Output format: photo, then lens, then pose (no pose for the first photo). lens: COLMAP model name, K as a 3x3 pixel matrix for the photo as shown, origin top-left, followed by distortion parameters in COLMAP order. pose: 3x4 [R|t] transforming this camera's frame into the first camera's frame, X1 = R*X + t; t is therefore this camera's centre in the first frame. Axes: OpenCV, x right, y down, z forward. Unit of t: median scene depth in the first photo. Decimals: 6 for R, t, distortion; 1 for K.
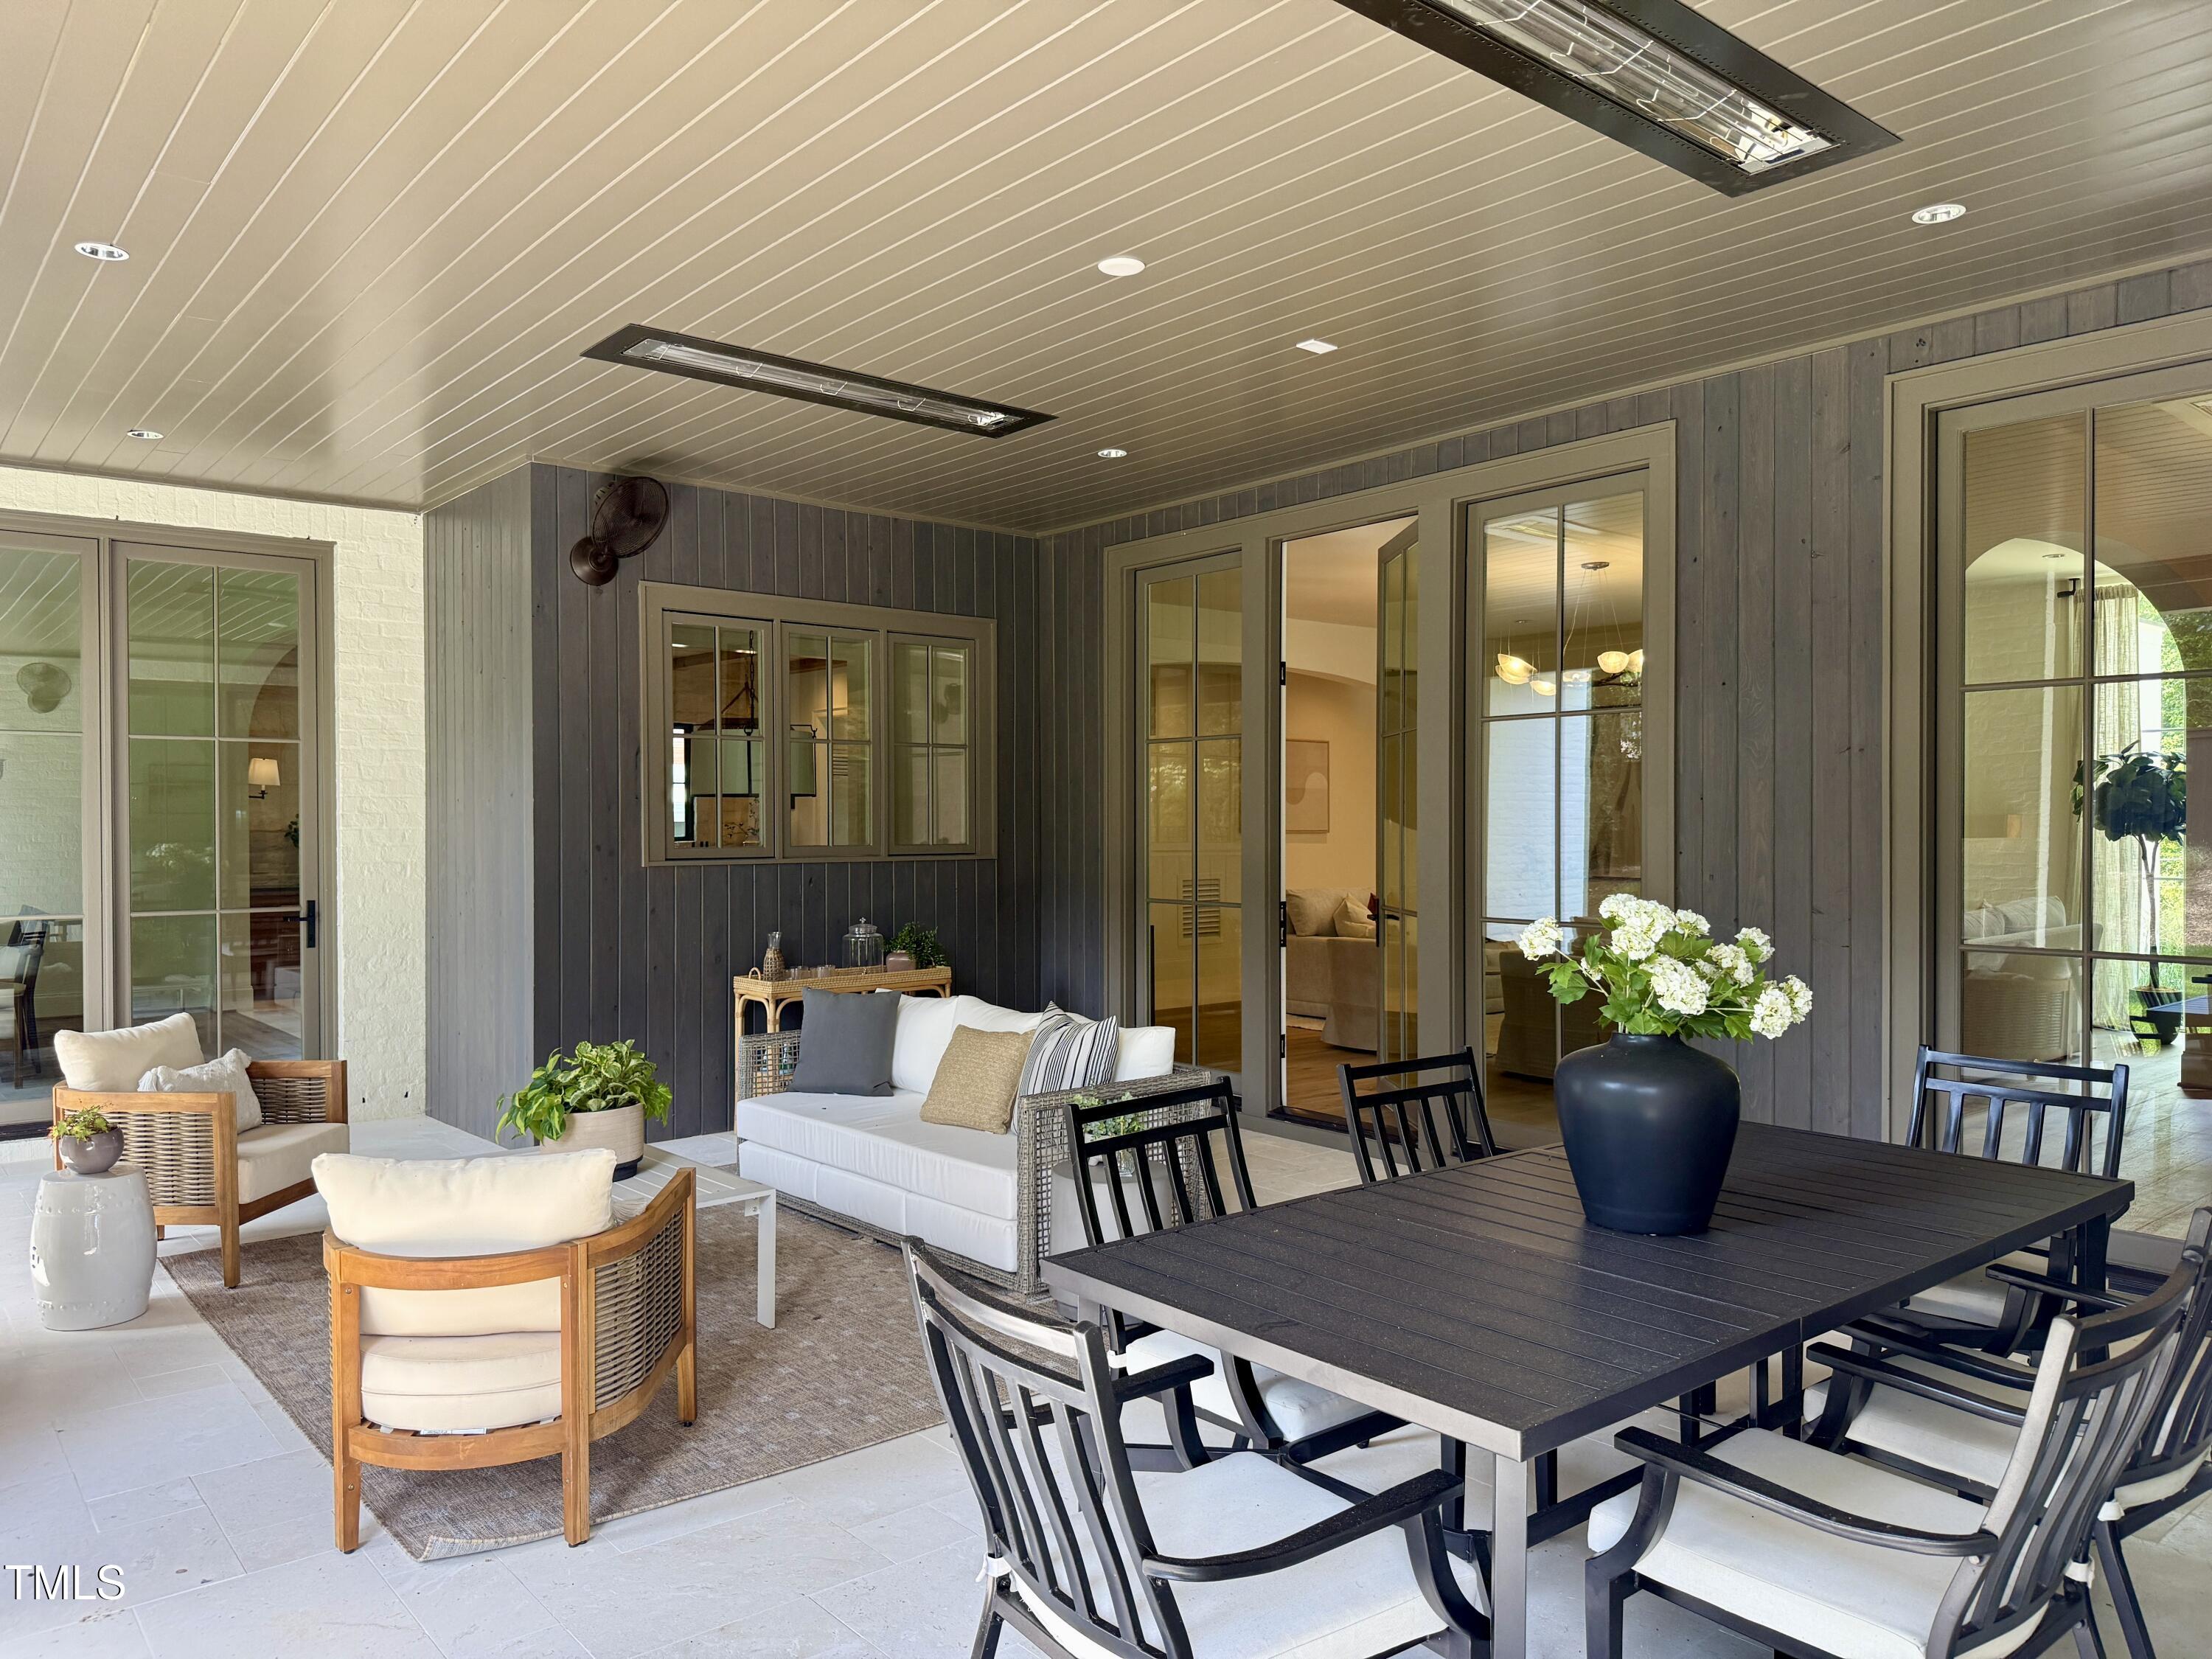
lens RADIAL K [[1541.1, 0, 1106.0], [0, 1541.1, 829.5], [0, 0, 1]] dist [0.078237, -0.098844]
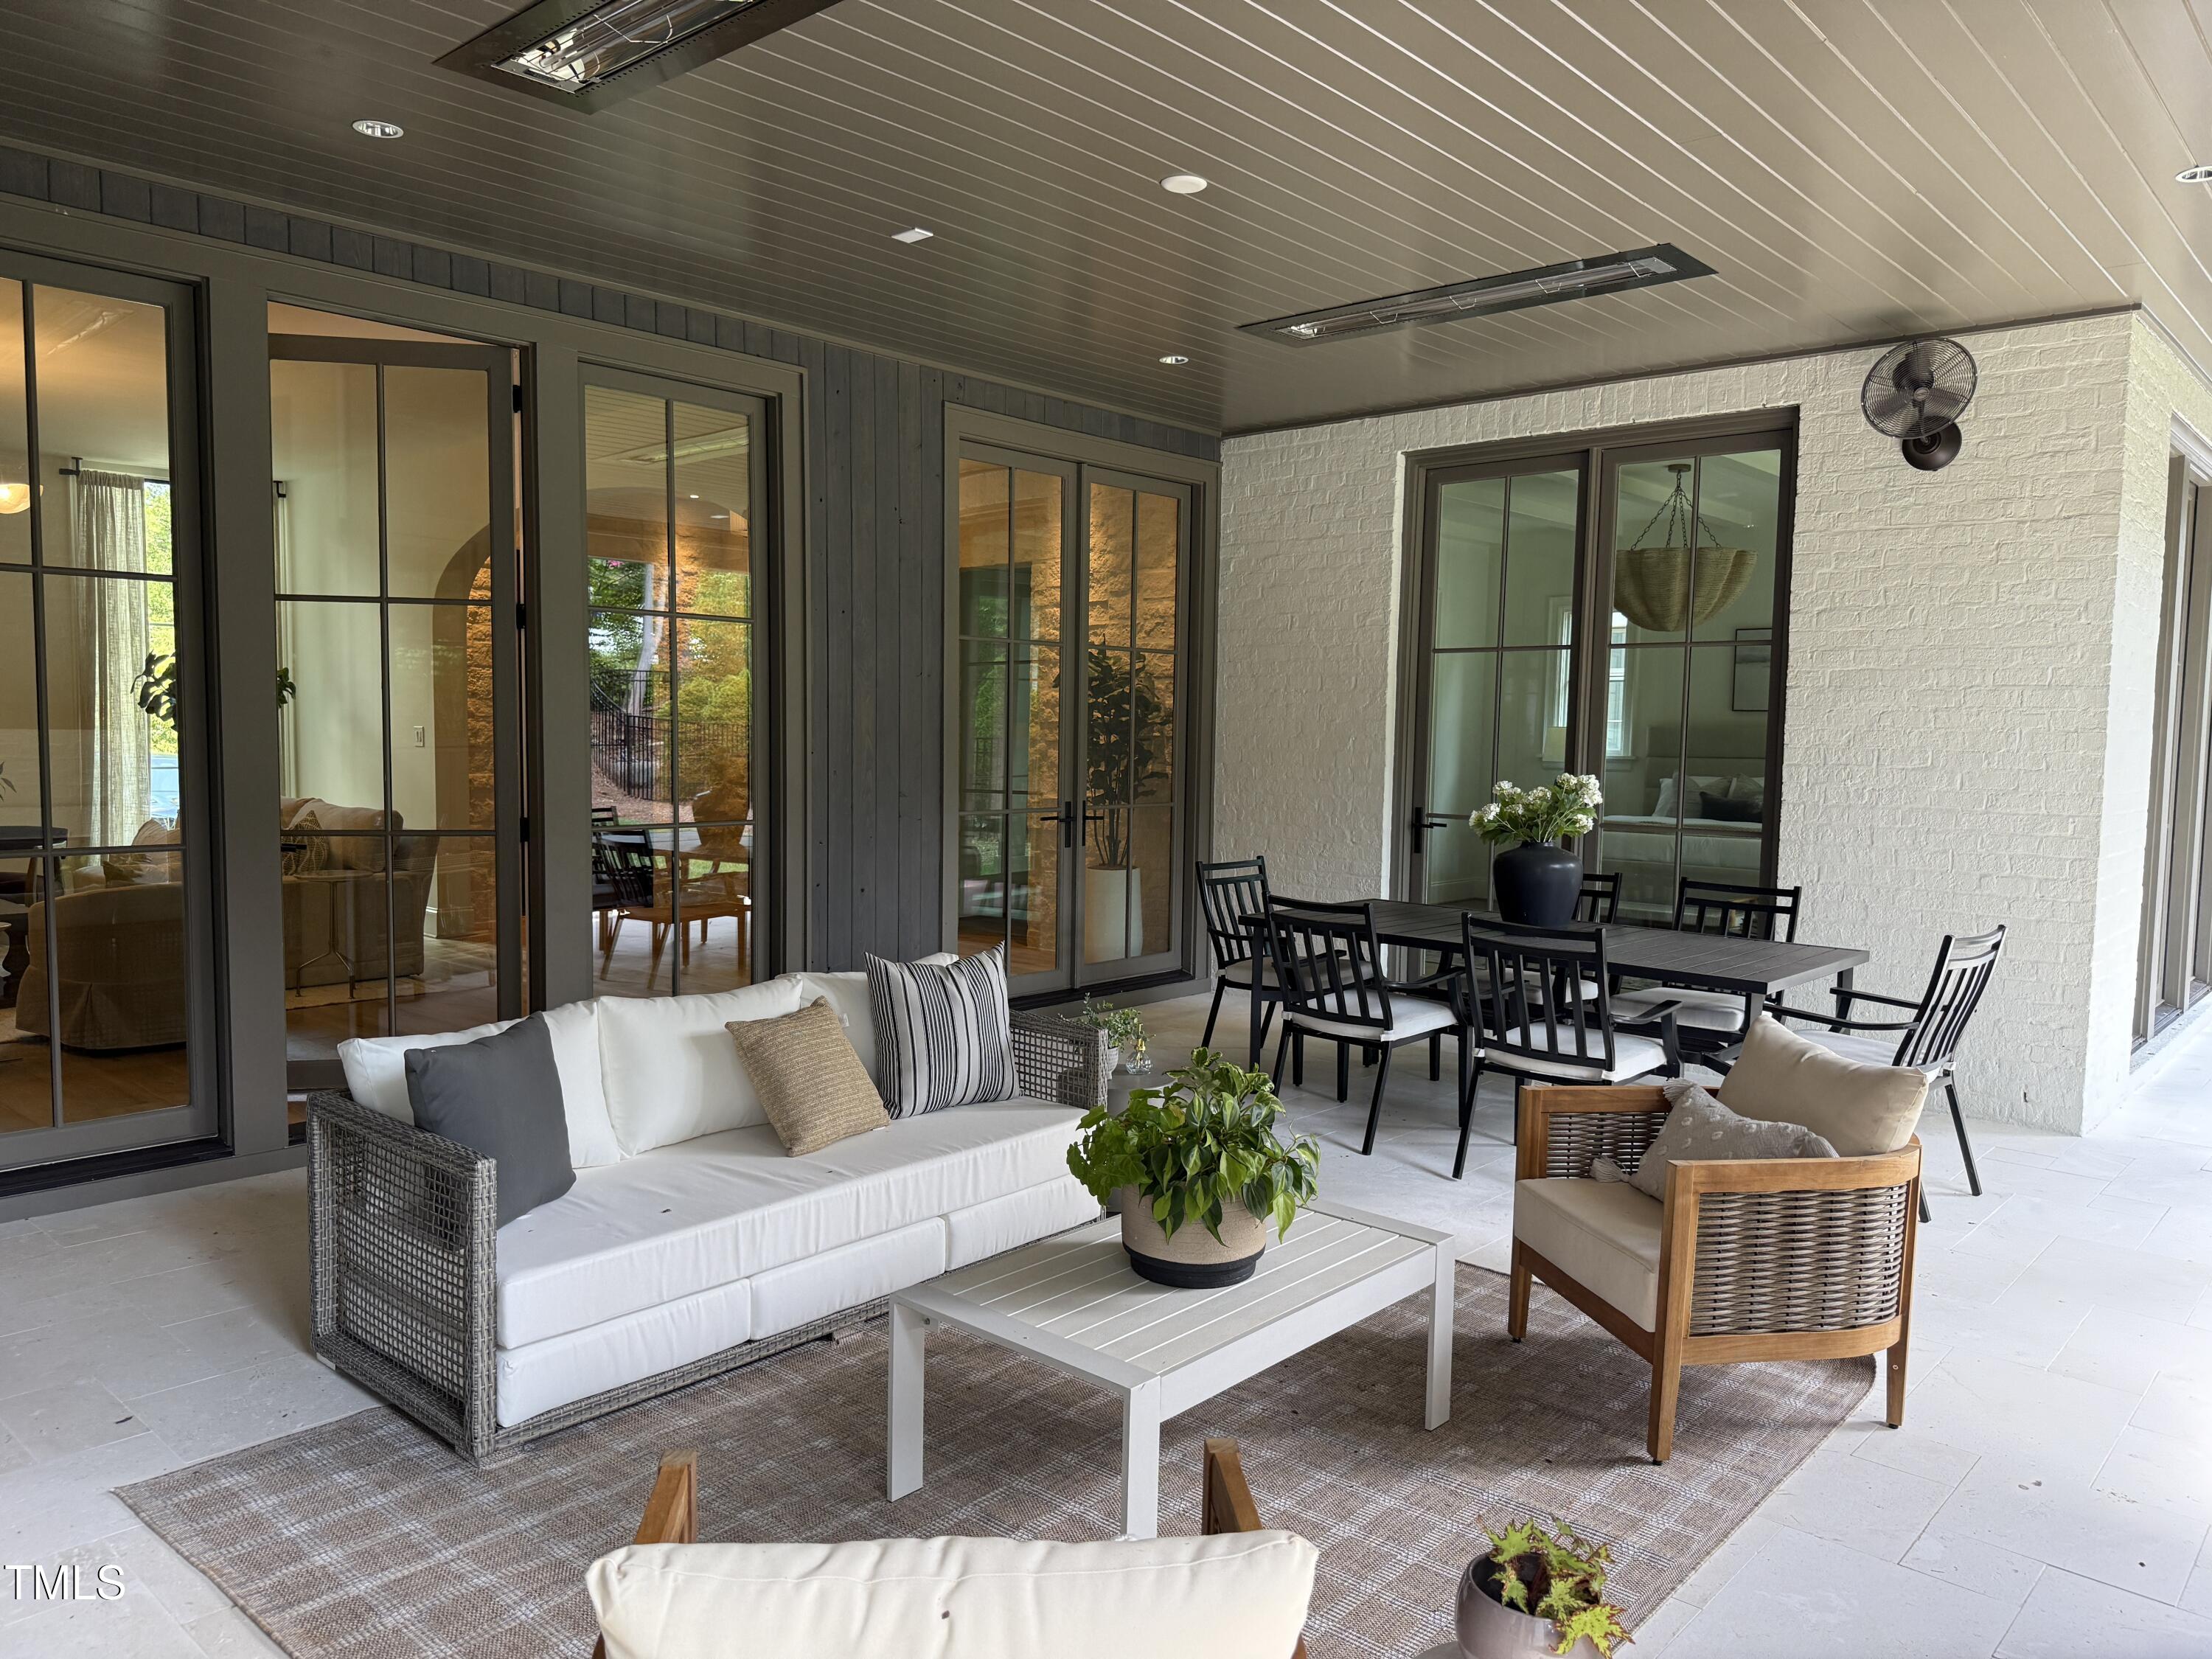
lens RADIAL K [[1552.2, 0, 1106.0], [0, 1552.2, 829.5], [0, 0, 1]] dist [0.072393, -0.102682]
pose [[-0.146510, -0.070689, 0.986680, -0.843851], [-0.000678, 0.997450, 0.071360, -0.011607], [-0.989209, 0.009786, -0.146185, 0.993299]]
